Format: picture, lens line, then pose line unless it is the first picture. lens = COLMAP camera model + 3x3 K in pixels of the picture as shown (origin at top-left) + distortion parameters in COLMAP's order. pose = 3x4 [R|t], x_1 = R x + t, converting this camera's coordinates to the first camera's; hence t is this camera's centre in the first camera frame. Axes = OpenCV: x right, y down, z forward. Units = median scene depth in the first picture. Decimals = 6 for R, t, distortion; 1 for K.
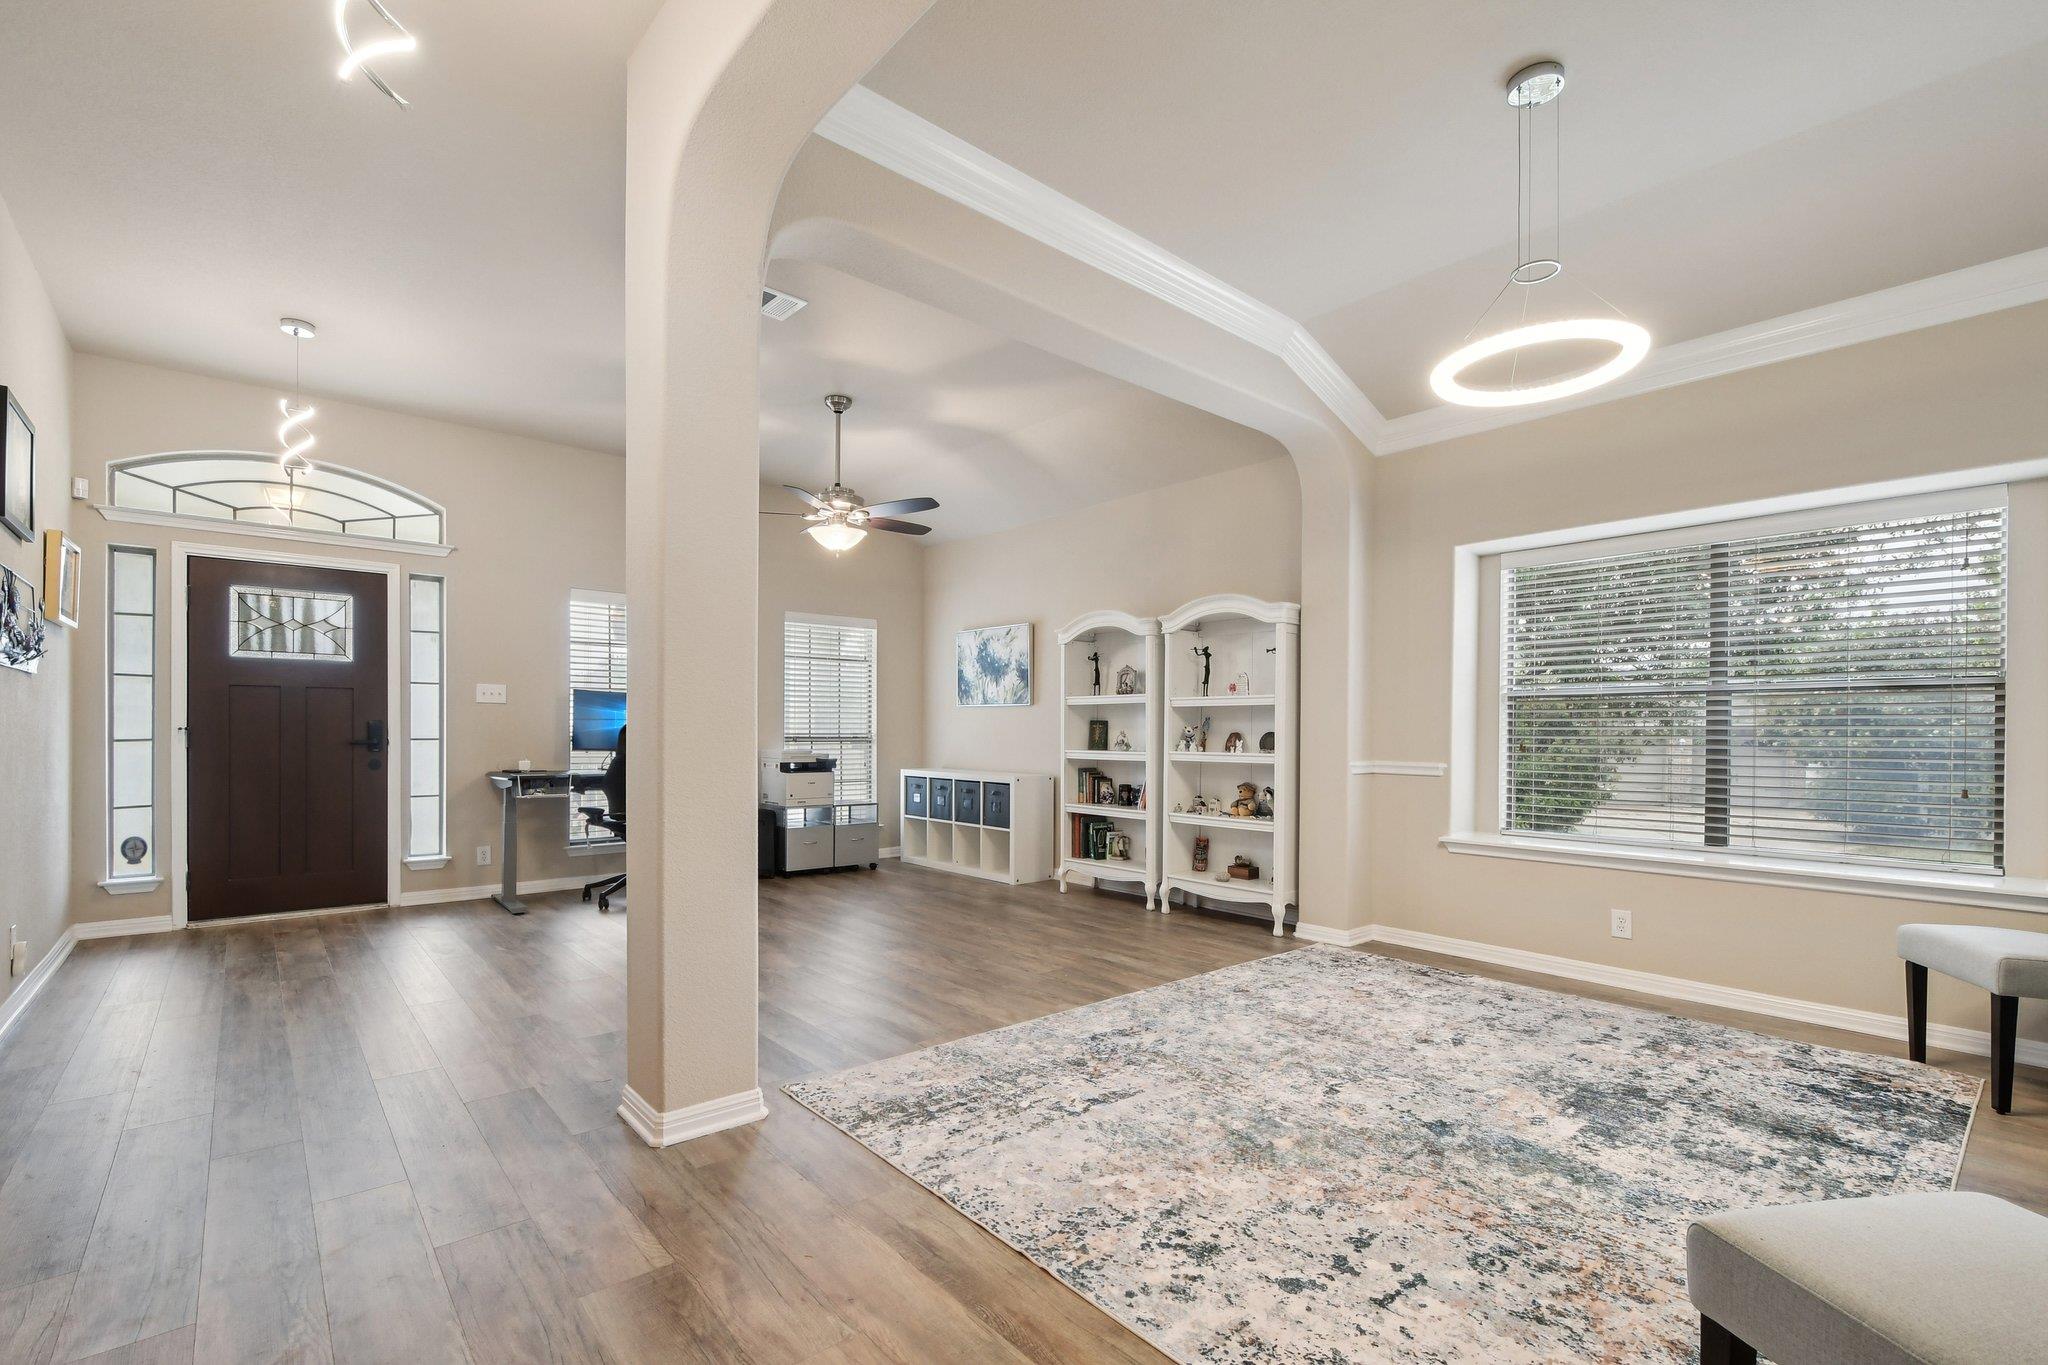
lens RADIAL K [[900.9, 0, 1013.1], [0, 900.9, 735.6], [0, 0, 1]] dist [0.001104, -0.002476]
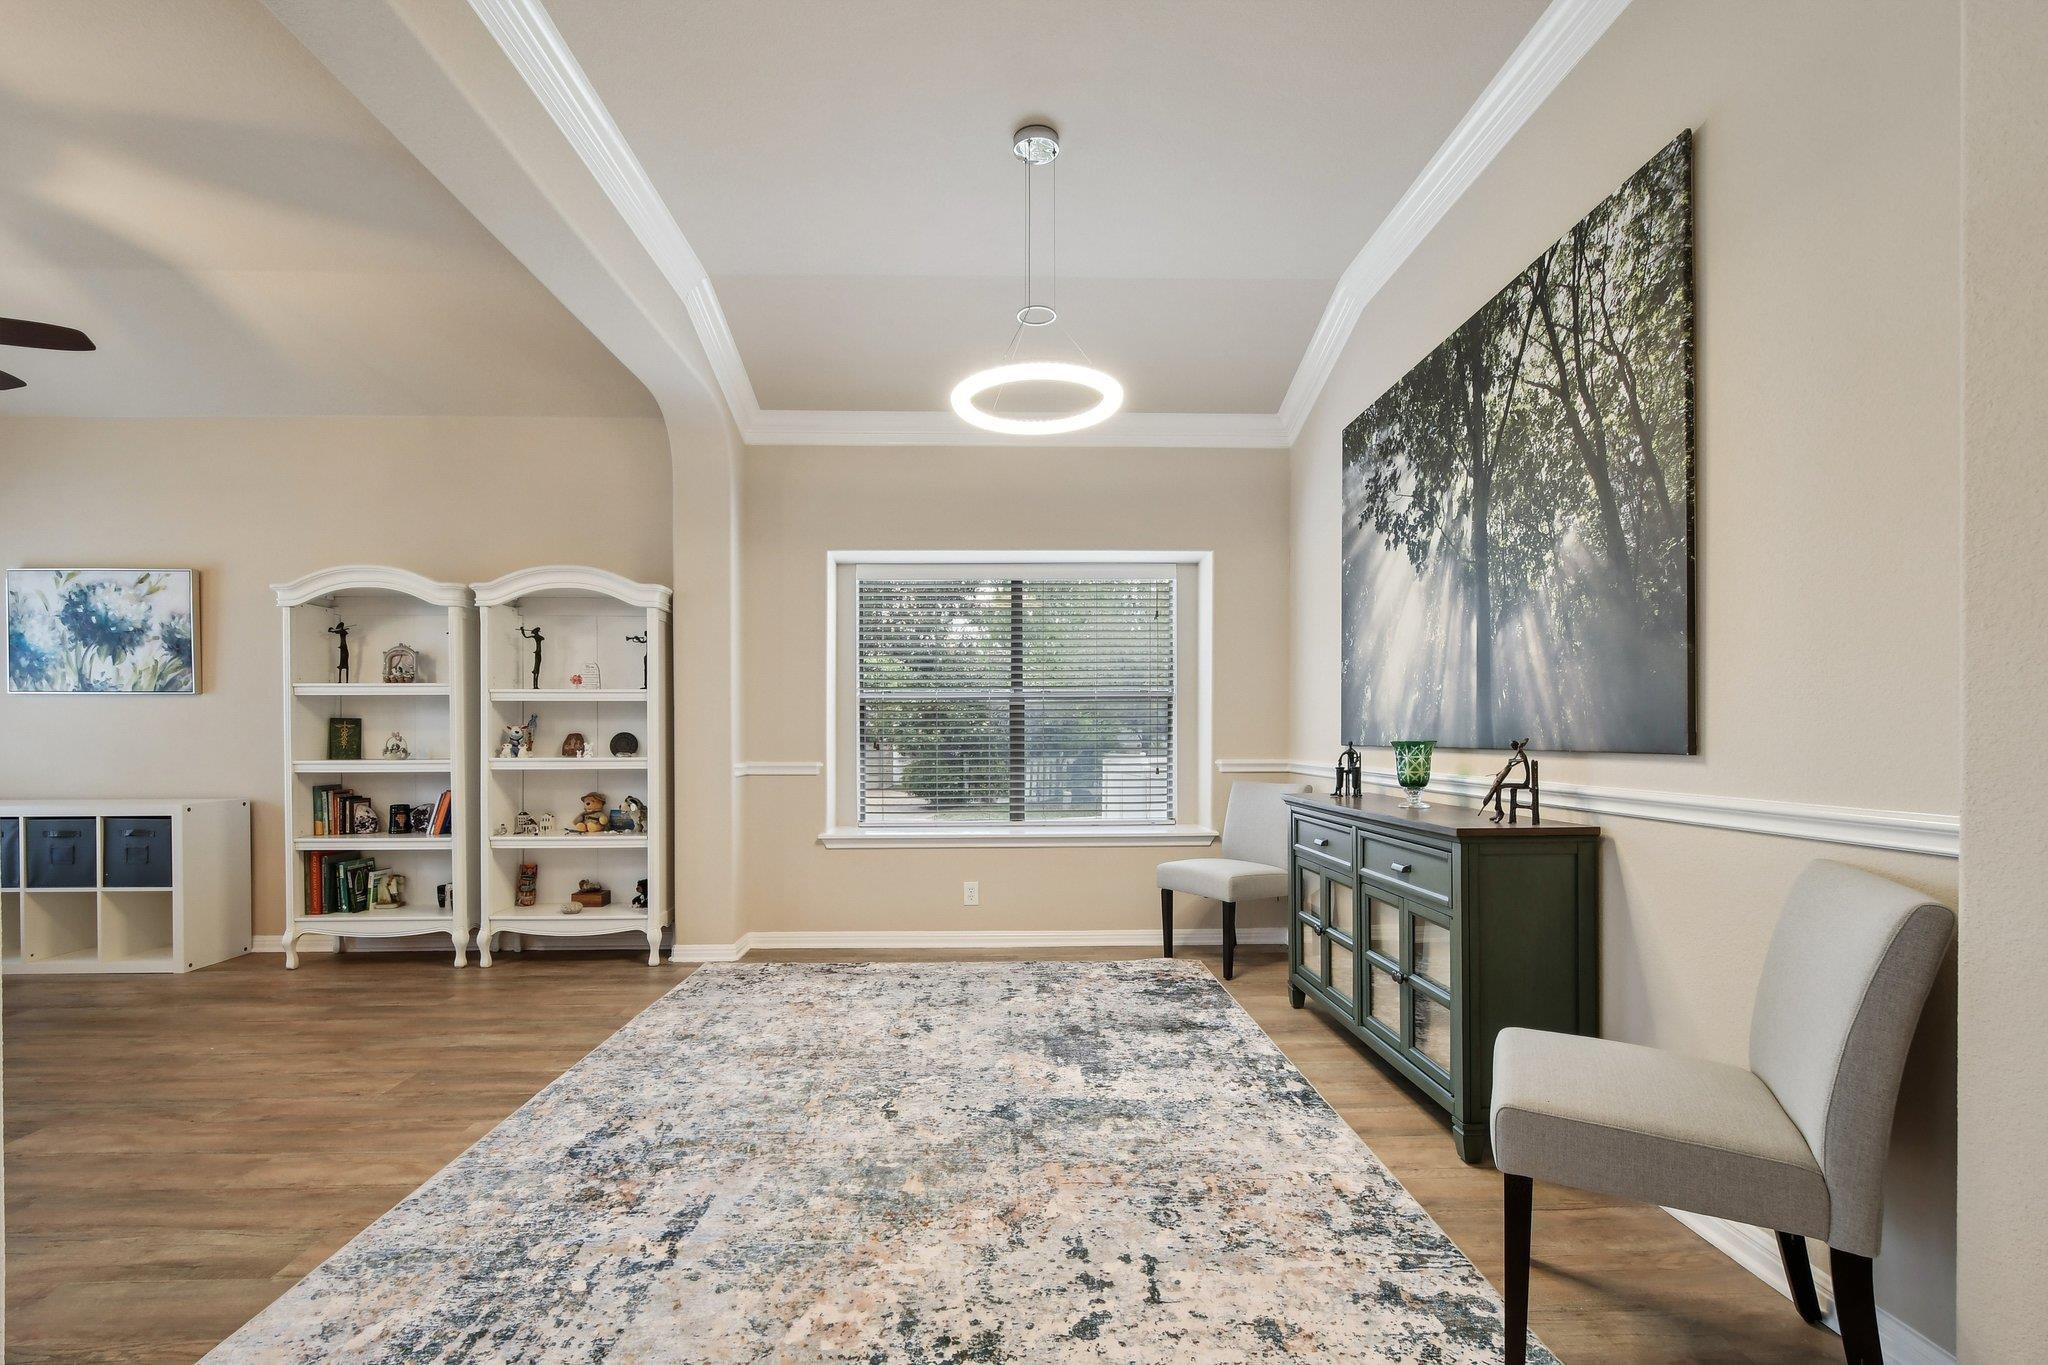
lens RADIAL K [[900.9, 0, 1015.5], [0, 900.9, 738.1], [0, 0, 1]] dist [0.001104, -0.002476]
pose [[0.627748, -0.012123, 0.778322, -0.164237], [0.010082, 0.999921, 0.007443, -0.001400], [-0.778351, 0.003175, 0.627821, 0.174430]]
